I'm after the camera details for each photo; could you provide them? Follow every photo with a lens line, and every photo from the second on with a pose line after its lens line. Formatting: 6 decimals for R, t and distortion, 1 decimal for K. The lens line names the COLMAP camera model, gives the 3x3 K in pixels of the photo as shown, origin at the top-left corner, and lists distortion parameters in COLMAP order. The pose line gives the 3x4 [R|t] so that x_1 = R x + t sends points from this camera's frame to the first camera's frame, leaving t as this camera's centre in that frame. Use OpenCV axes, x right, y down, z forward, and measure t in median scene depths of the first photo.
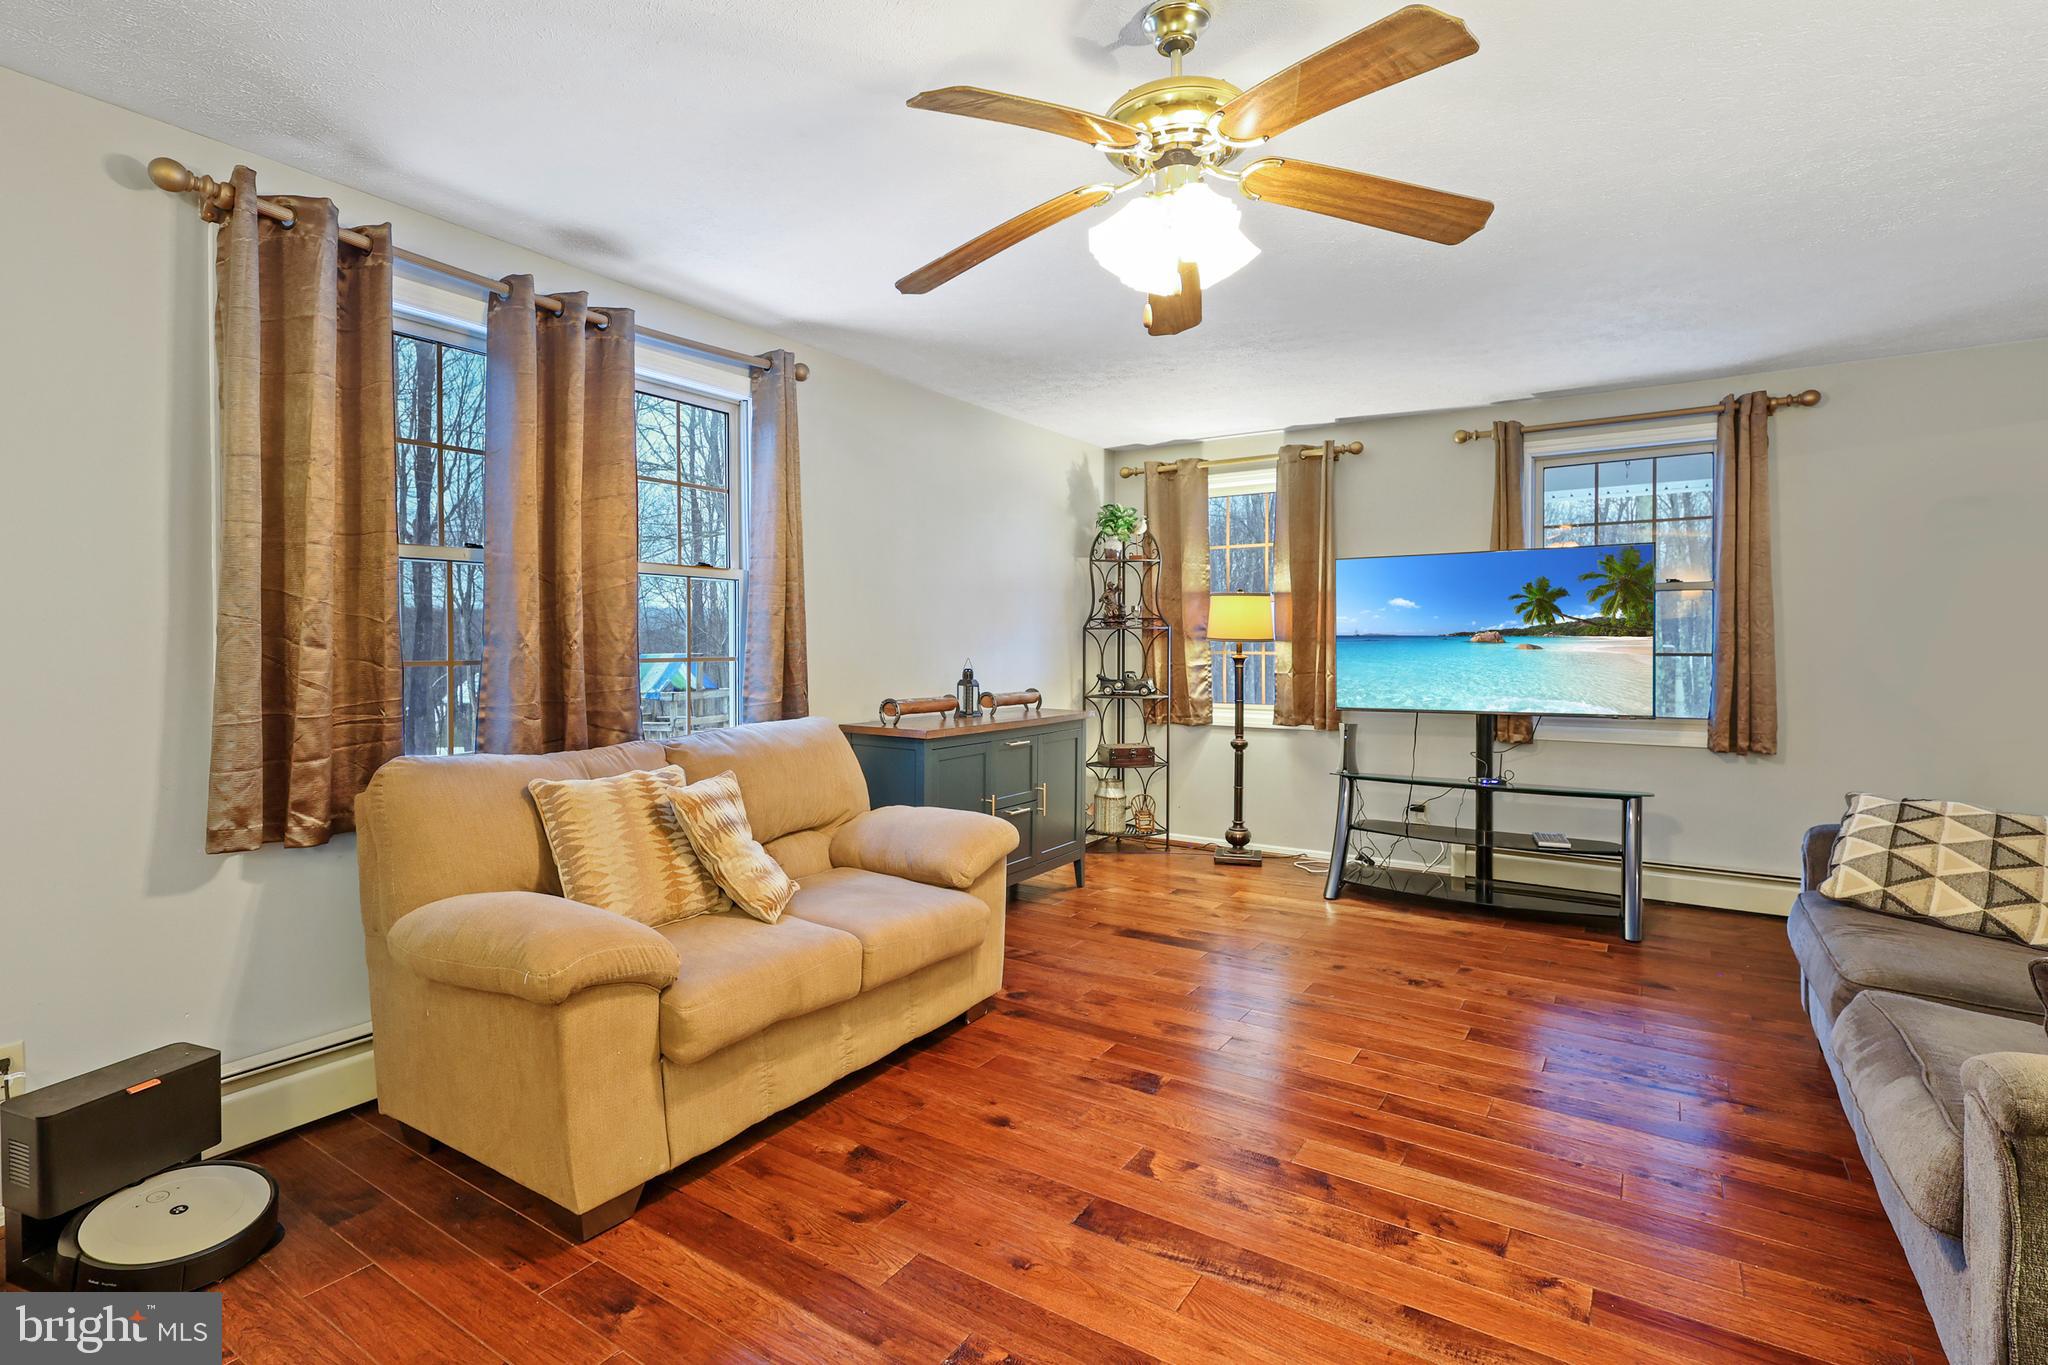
lens RADIAL K [[969.3, 0, 961.0], [0, 969.3, 659.4], [0, 0, 1]] dist [-0.003514, 0.002556]
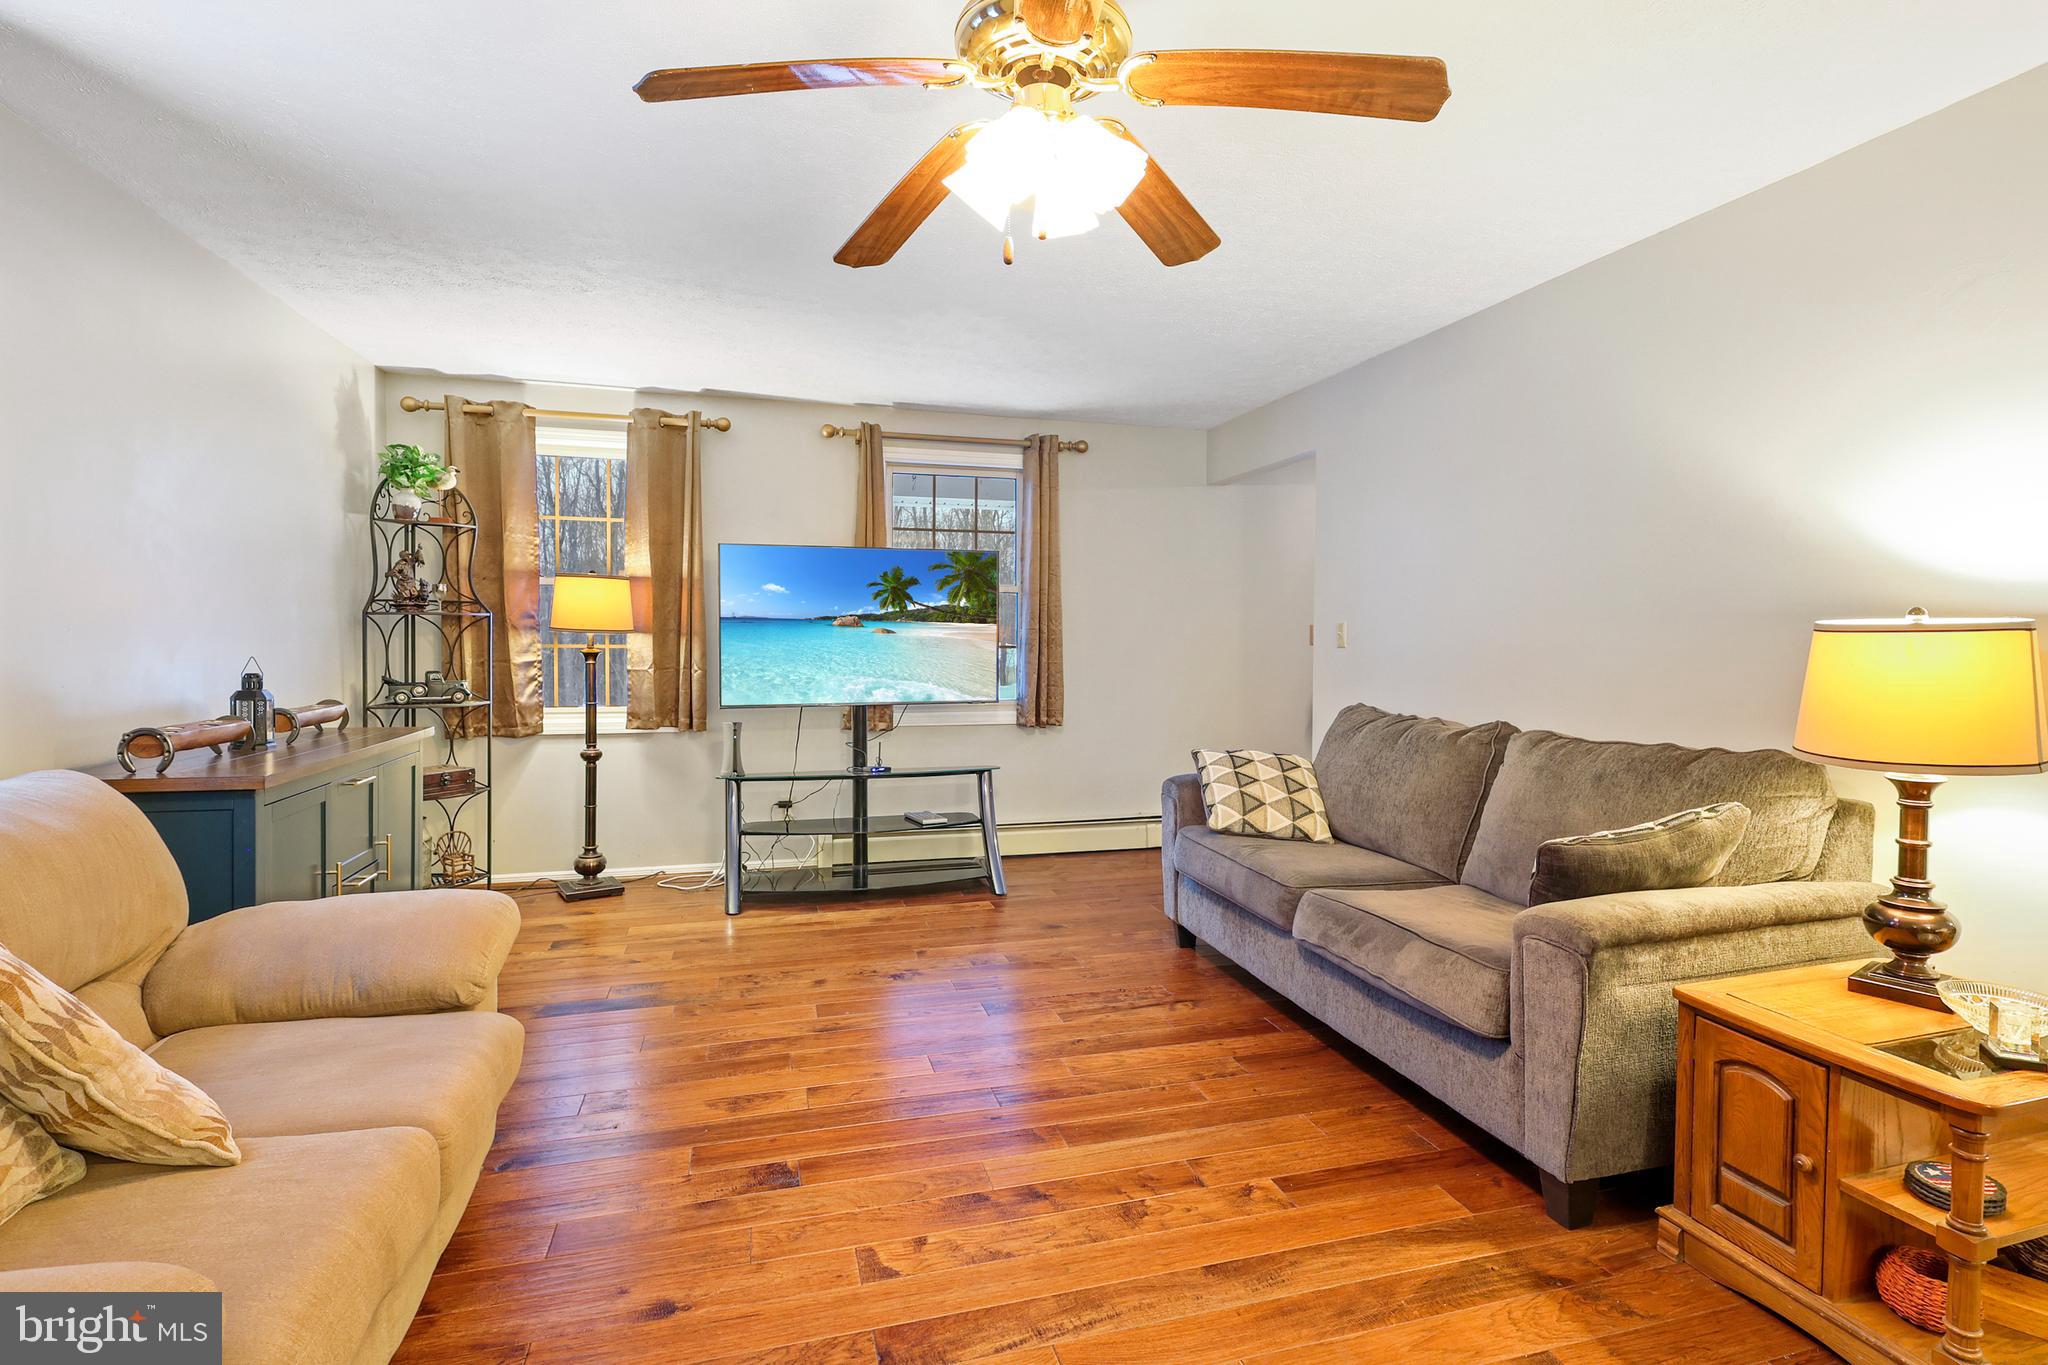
lens RADIAL K [[1029.8, 0, 1025.4], [0, 1029.8, 668.1], [0, 0, 1]] dist [-0.000157, 0.002738]
pose [[0.622428, -0.020301, 0.782414, -0.232058], [0.006583, 0.999764, 0.020704, -0.005257], [-0.782649, -0.007736, 0.622415, 0.199057]]
